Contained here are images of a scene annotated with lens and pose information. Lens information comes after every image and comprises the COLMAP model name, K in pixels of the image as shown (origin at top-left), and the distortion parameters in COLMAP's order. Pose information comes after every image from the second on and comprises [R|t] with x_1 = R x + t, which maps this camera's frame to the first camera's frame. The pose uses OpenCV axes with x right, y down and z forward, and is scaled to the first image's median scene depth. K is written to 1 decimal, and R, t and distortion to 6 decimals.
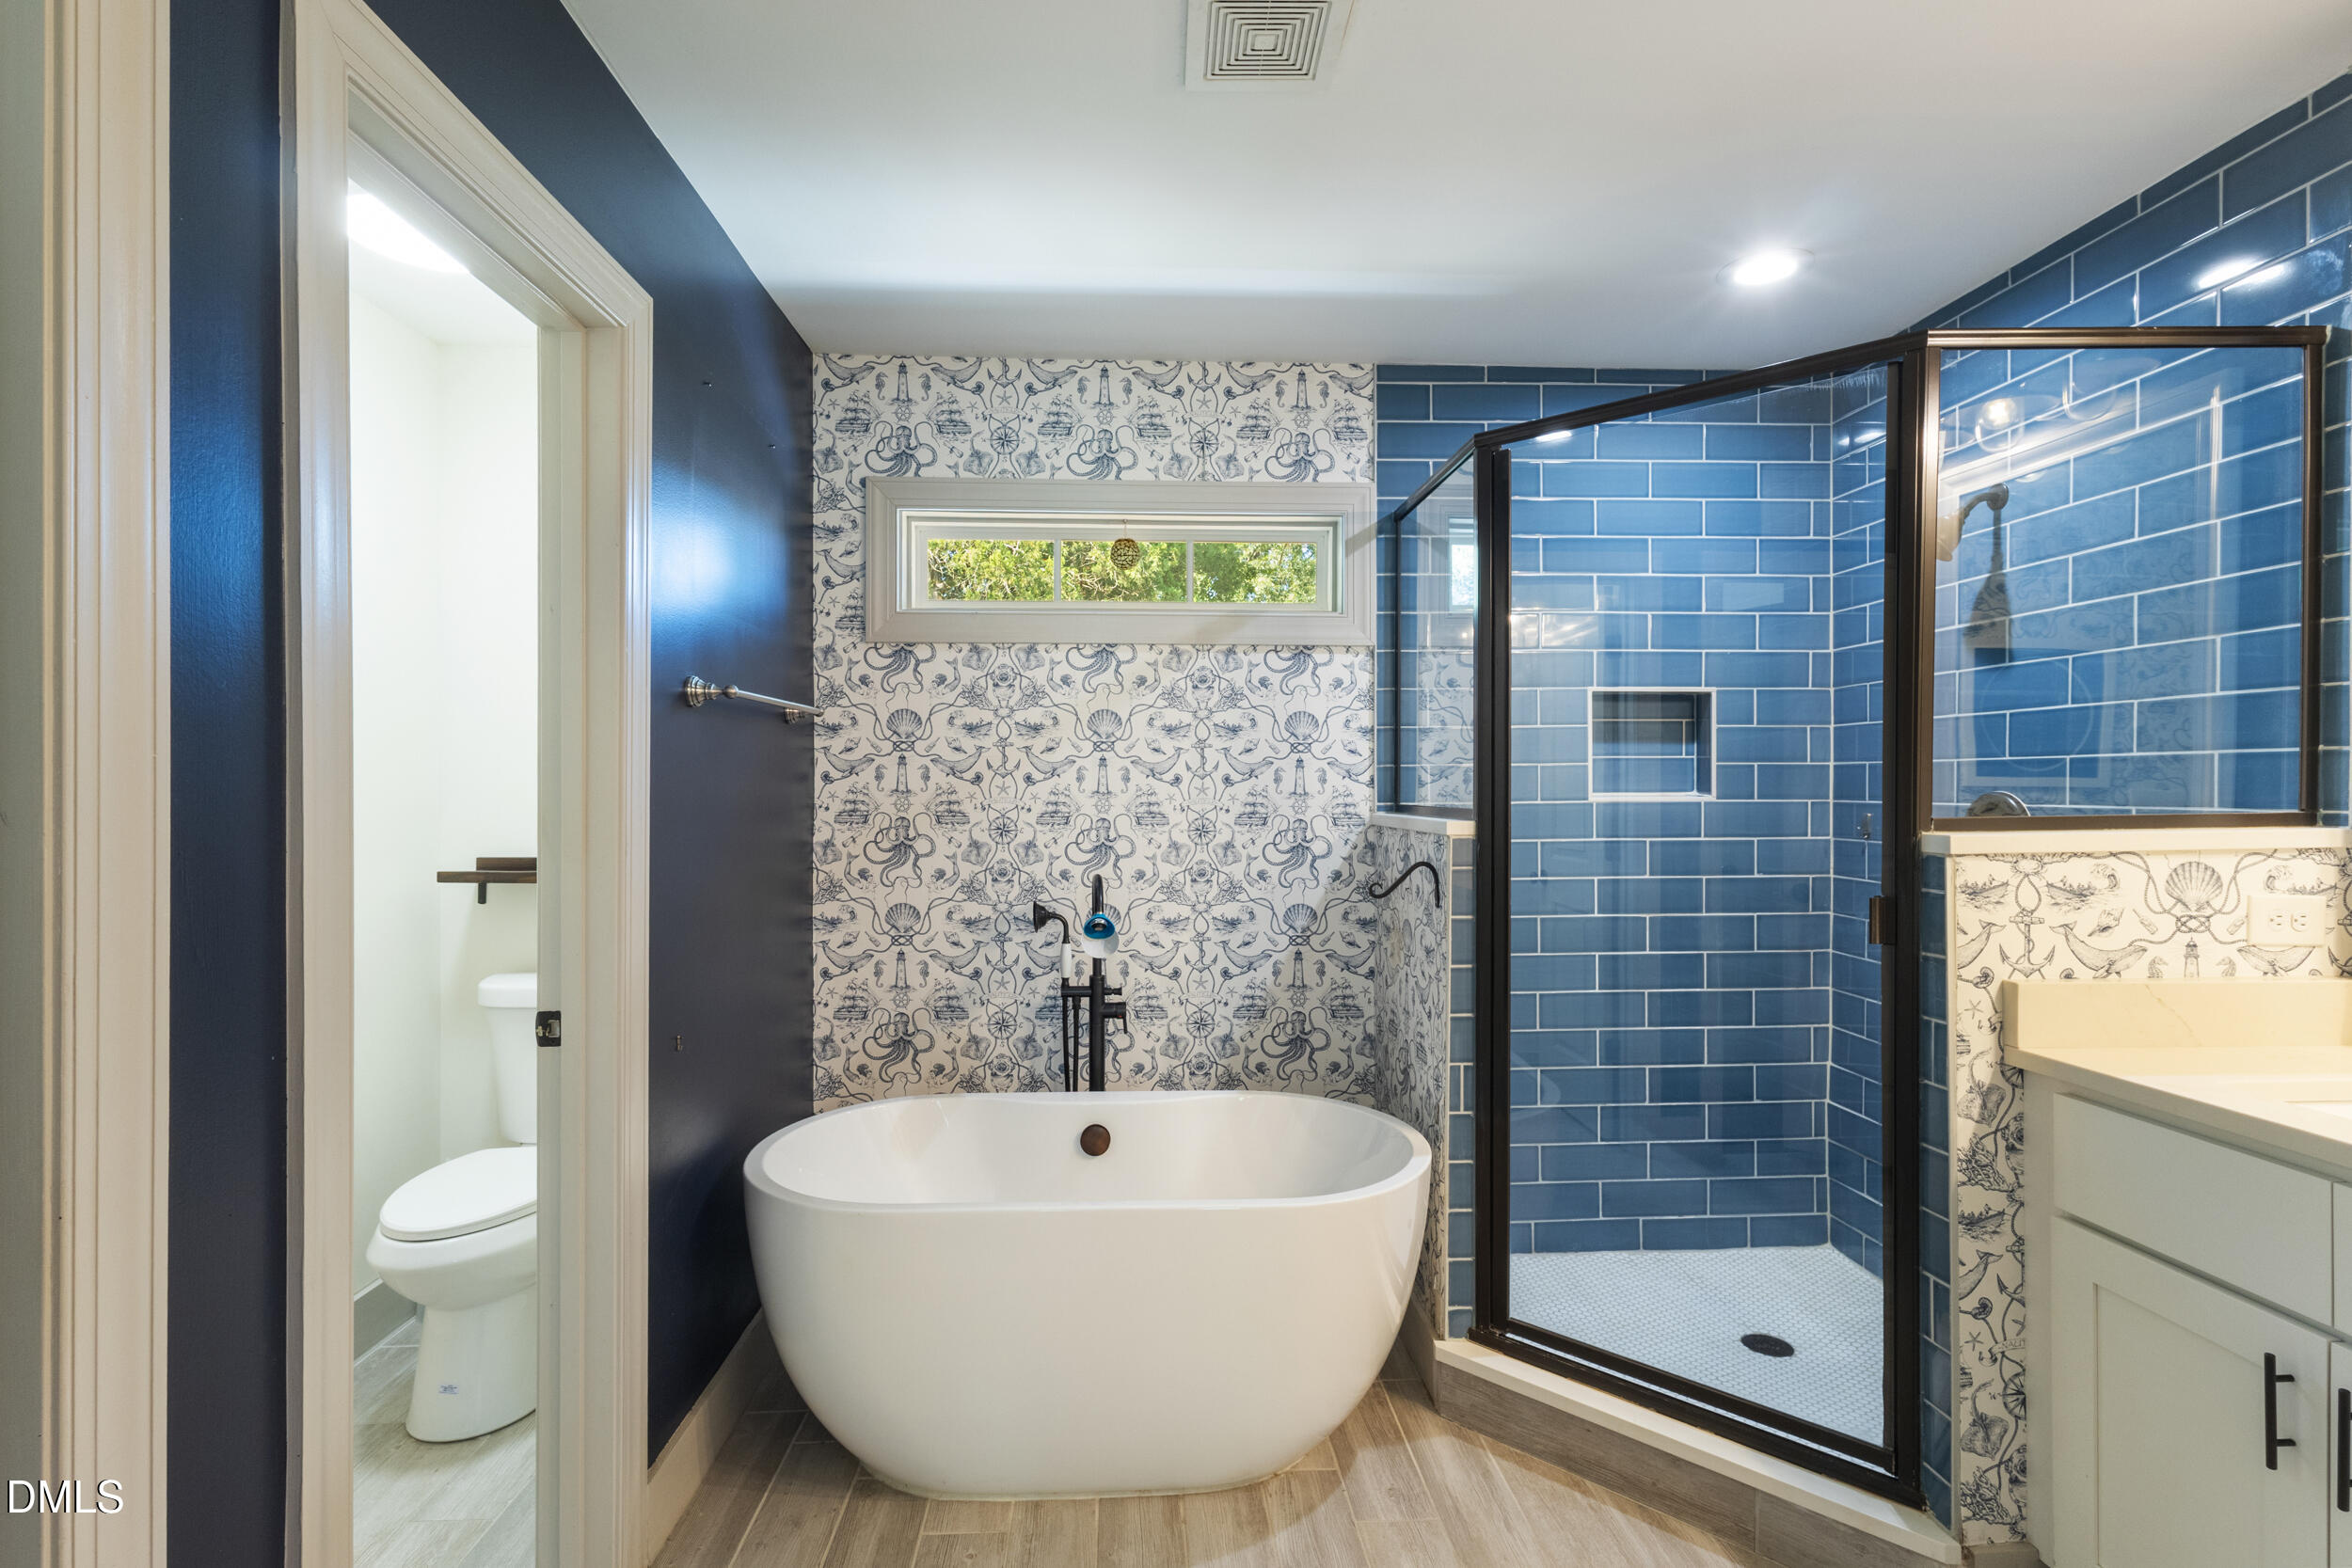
lens RADIAL K [[1092.3, 0, 1170.2], [0, 1092.3, 787.8], [0, 0, 1]] dist [0.003295, 0.001919]
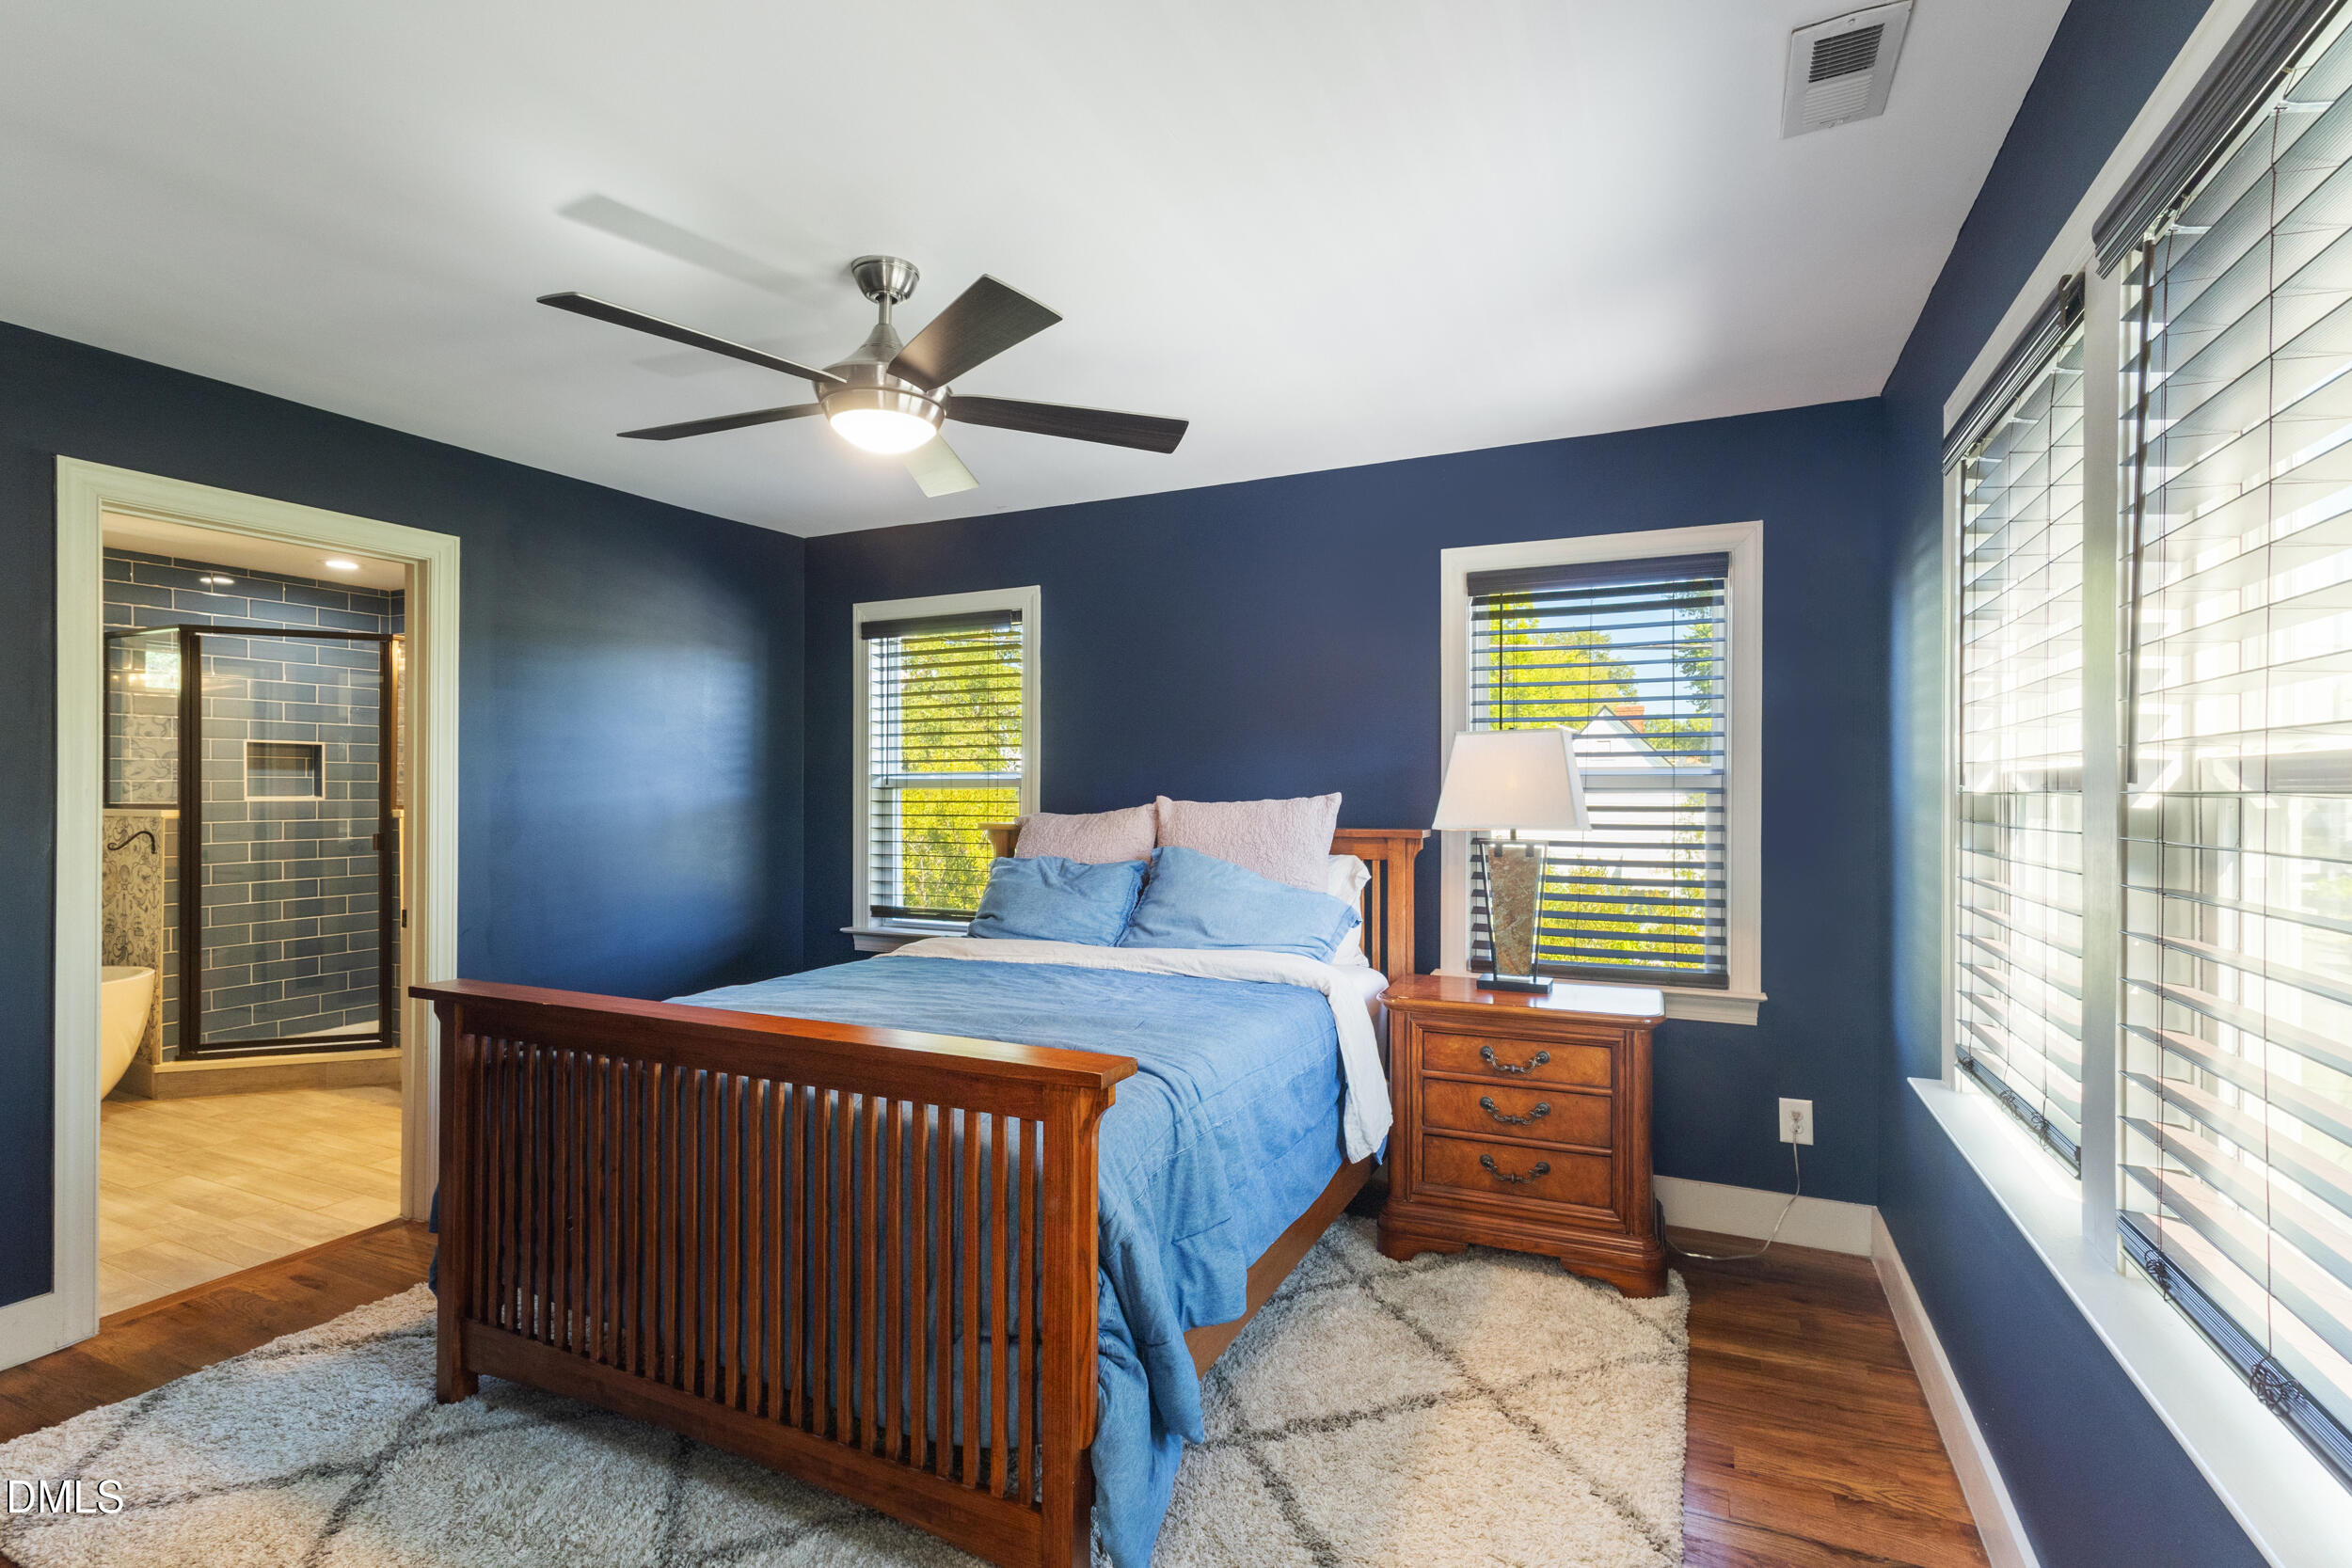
lens RADIAL K [[1078.9, 0, 1180.5], [0, 1078.9, 786.2], [0, 0, 1]] dist [-0.001139, -0.000161]
pose [[0.467720, 0.001509, 0.883875, -0.563009], [0.002309, 0.999993, -0.002930, -0.004473], [-0.883873, 0.003411, 0.467714, -1.442183]]
